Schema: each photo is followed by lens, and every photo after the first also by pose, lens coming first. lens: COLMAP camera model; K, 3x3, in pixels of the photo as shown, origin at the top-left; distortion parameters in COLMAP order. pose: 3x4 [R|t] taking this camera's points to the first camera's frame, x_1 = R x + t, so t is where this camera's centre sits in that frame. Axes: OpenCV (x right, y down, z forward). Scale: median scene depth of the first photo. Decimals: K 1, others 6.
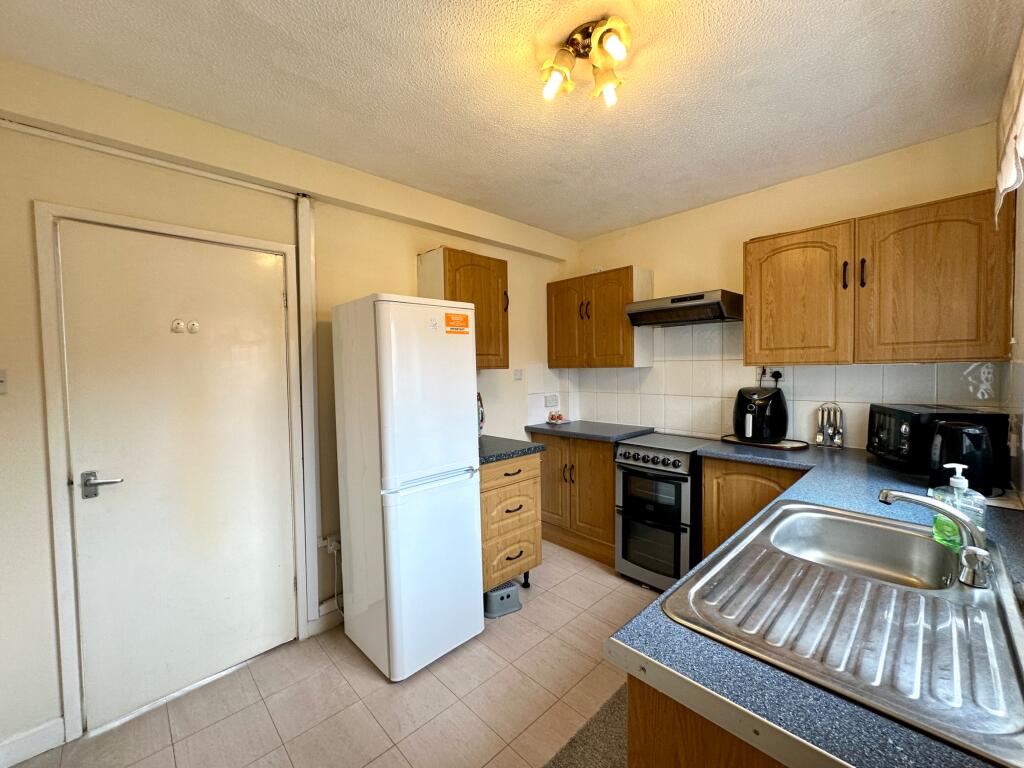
lens RADIAL K [[410.0, 0, 511.4], [0, 410.0, 382.6], [0, 0, 1]] dist [-0.001761, 0.000550]
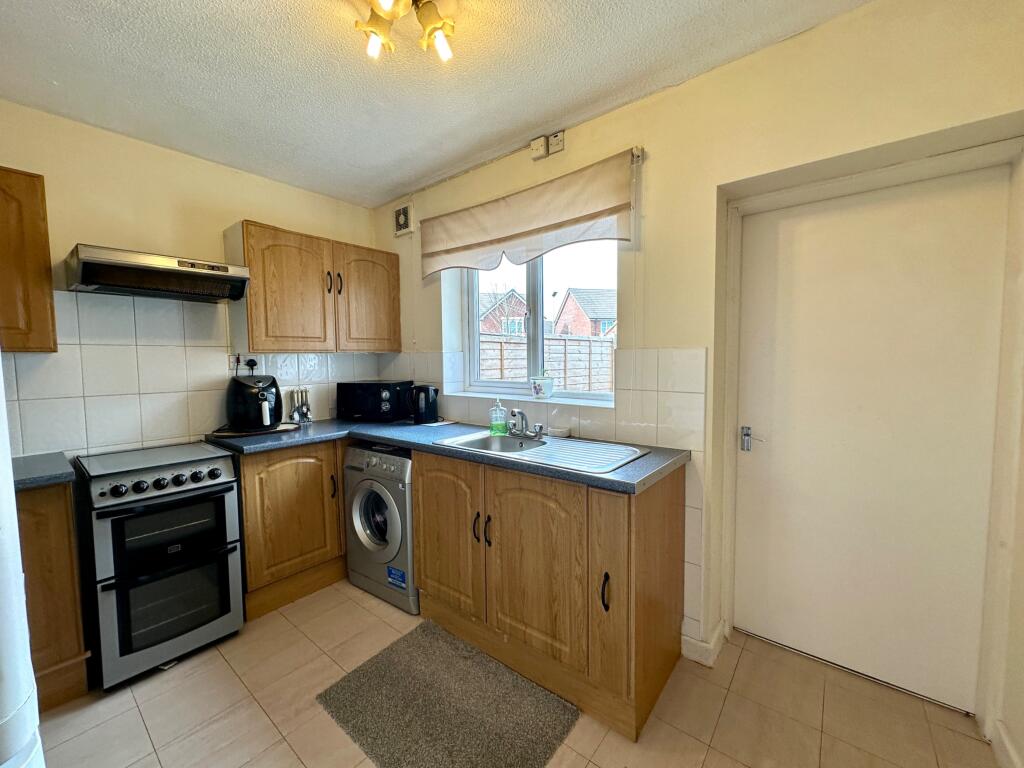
lens RADIAL K [[410.0, 0, 511.9], [0, 410.0, 383.6], [0, 0, 1]] dist [-0.001761, 0.000550]
pose [[-0.126595, -0.044953, 0.990935, -0.452563], [0.048884, 0.997476, 0.051494, 0.011623], [-0.990749, 0.054960, -0.124078, 0.522531]]
